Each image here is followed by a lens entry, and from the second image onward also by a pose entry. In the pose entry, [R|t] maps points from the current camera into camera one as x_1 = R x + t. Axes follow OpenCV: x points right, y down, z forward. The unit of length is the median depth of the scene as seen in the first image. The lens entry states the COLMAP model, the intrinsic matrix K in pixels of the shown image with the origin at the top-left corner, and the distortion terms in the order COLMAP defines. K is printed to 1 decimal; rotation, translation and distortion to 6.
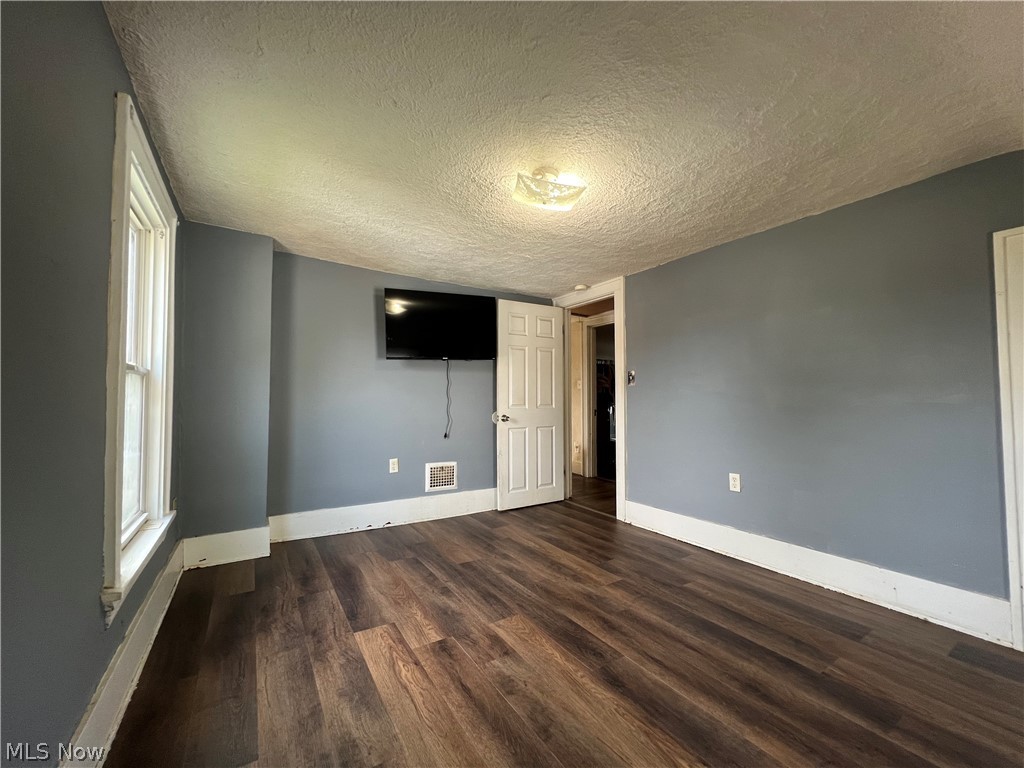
lens RADIAL K [[408.6, 0, 513.3], [0, 408.6, 385.1], [0, 0, 1]] dist [-0.000702, -0.000009]
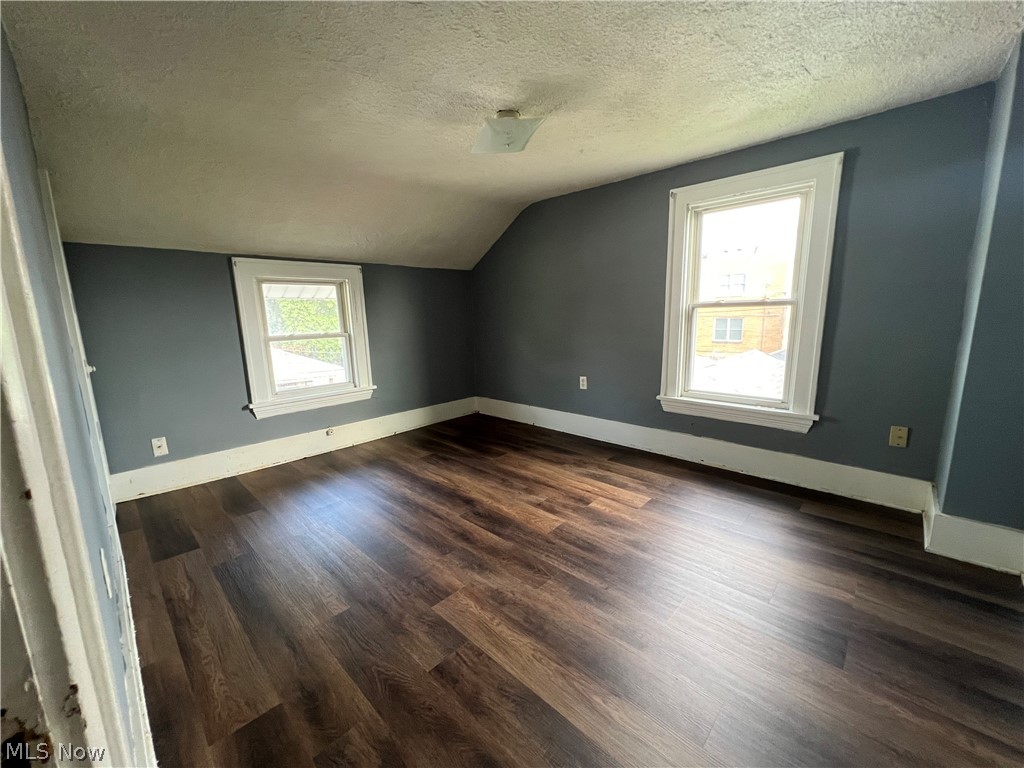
lens RADIAL K [[408.6, 0, 513.3], [0, 408.6, 385.1], [0, 0, 1]] dist [-0.000702, -0.000009]
pose [[-0.971557, 0.062358, -0.228447, 0.240356], [0.030009, 0.989349, 0.142433, 0.012722], [0.234896, 0.131527, -0.963081, 1.471489]]
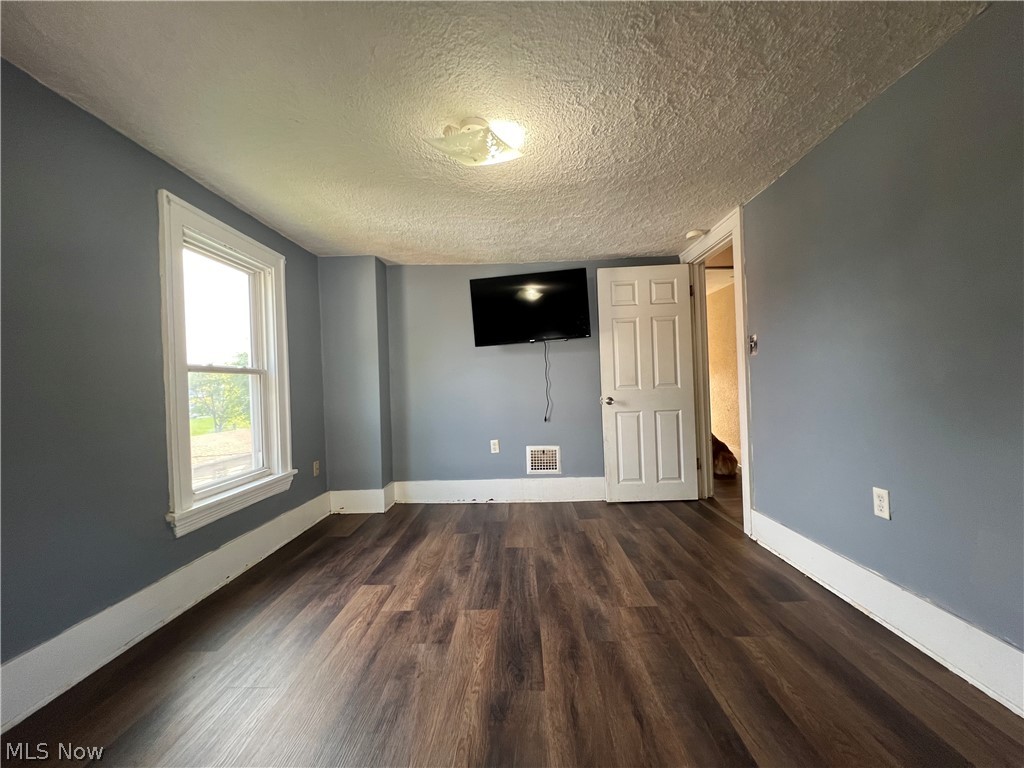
lens RADIAL K [[408.6, 0, 513.3], [0, 408.6, 385.1], [0, 0, 1]] dist [-0.000702, -0.000009]
pose [[0.831510, -0.029915, -0.554704, 0.434635], [0.053425, 0.998227, 0.026252, 0.016626], [0.552935, -0.051464, 0.831633, 0.197685]]
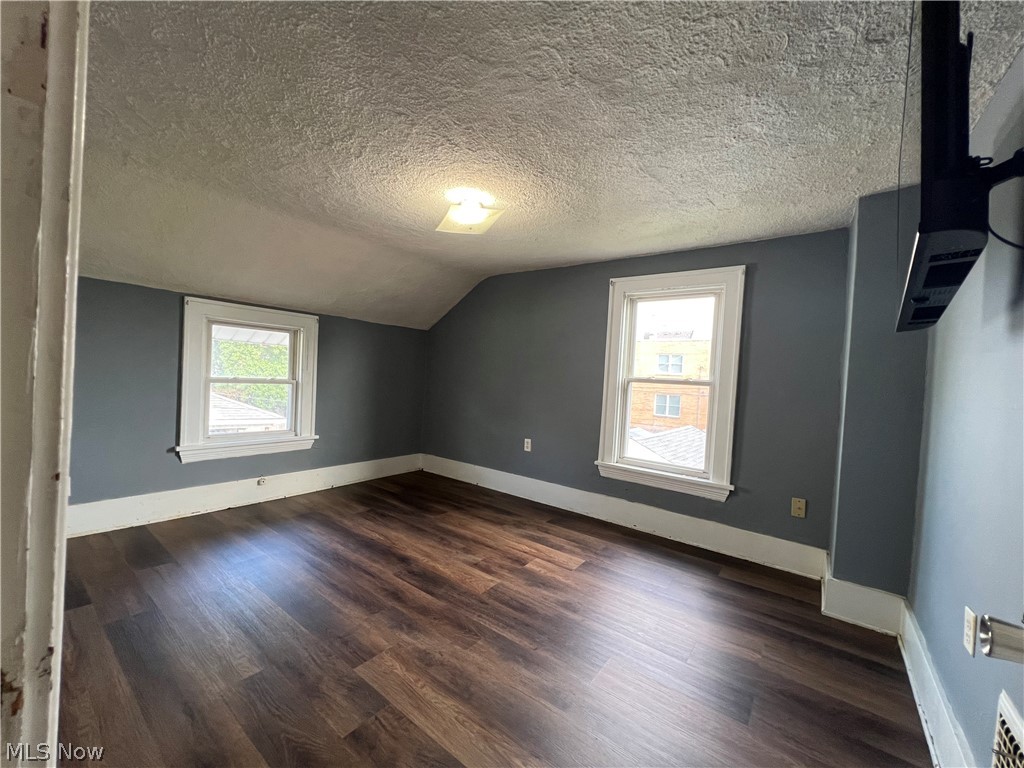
lens RADIAL K [[408.6, 0, 513.3], [0, 408.6, 385.1], [0, 0, 1]] dist [-0.000702, -0.000009]
pose [[-0.937267, -0.045539, -0.345625, 0.246478], [-0.044559, 0.998949, -0.010785, 0.016401], [0.345752, 0.005292, -0.938311, 1.521436]]
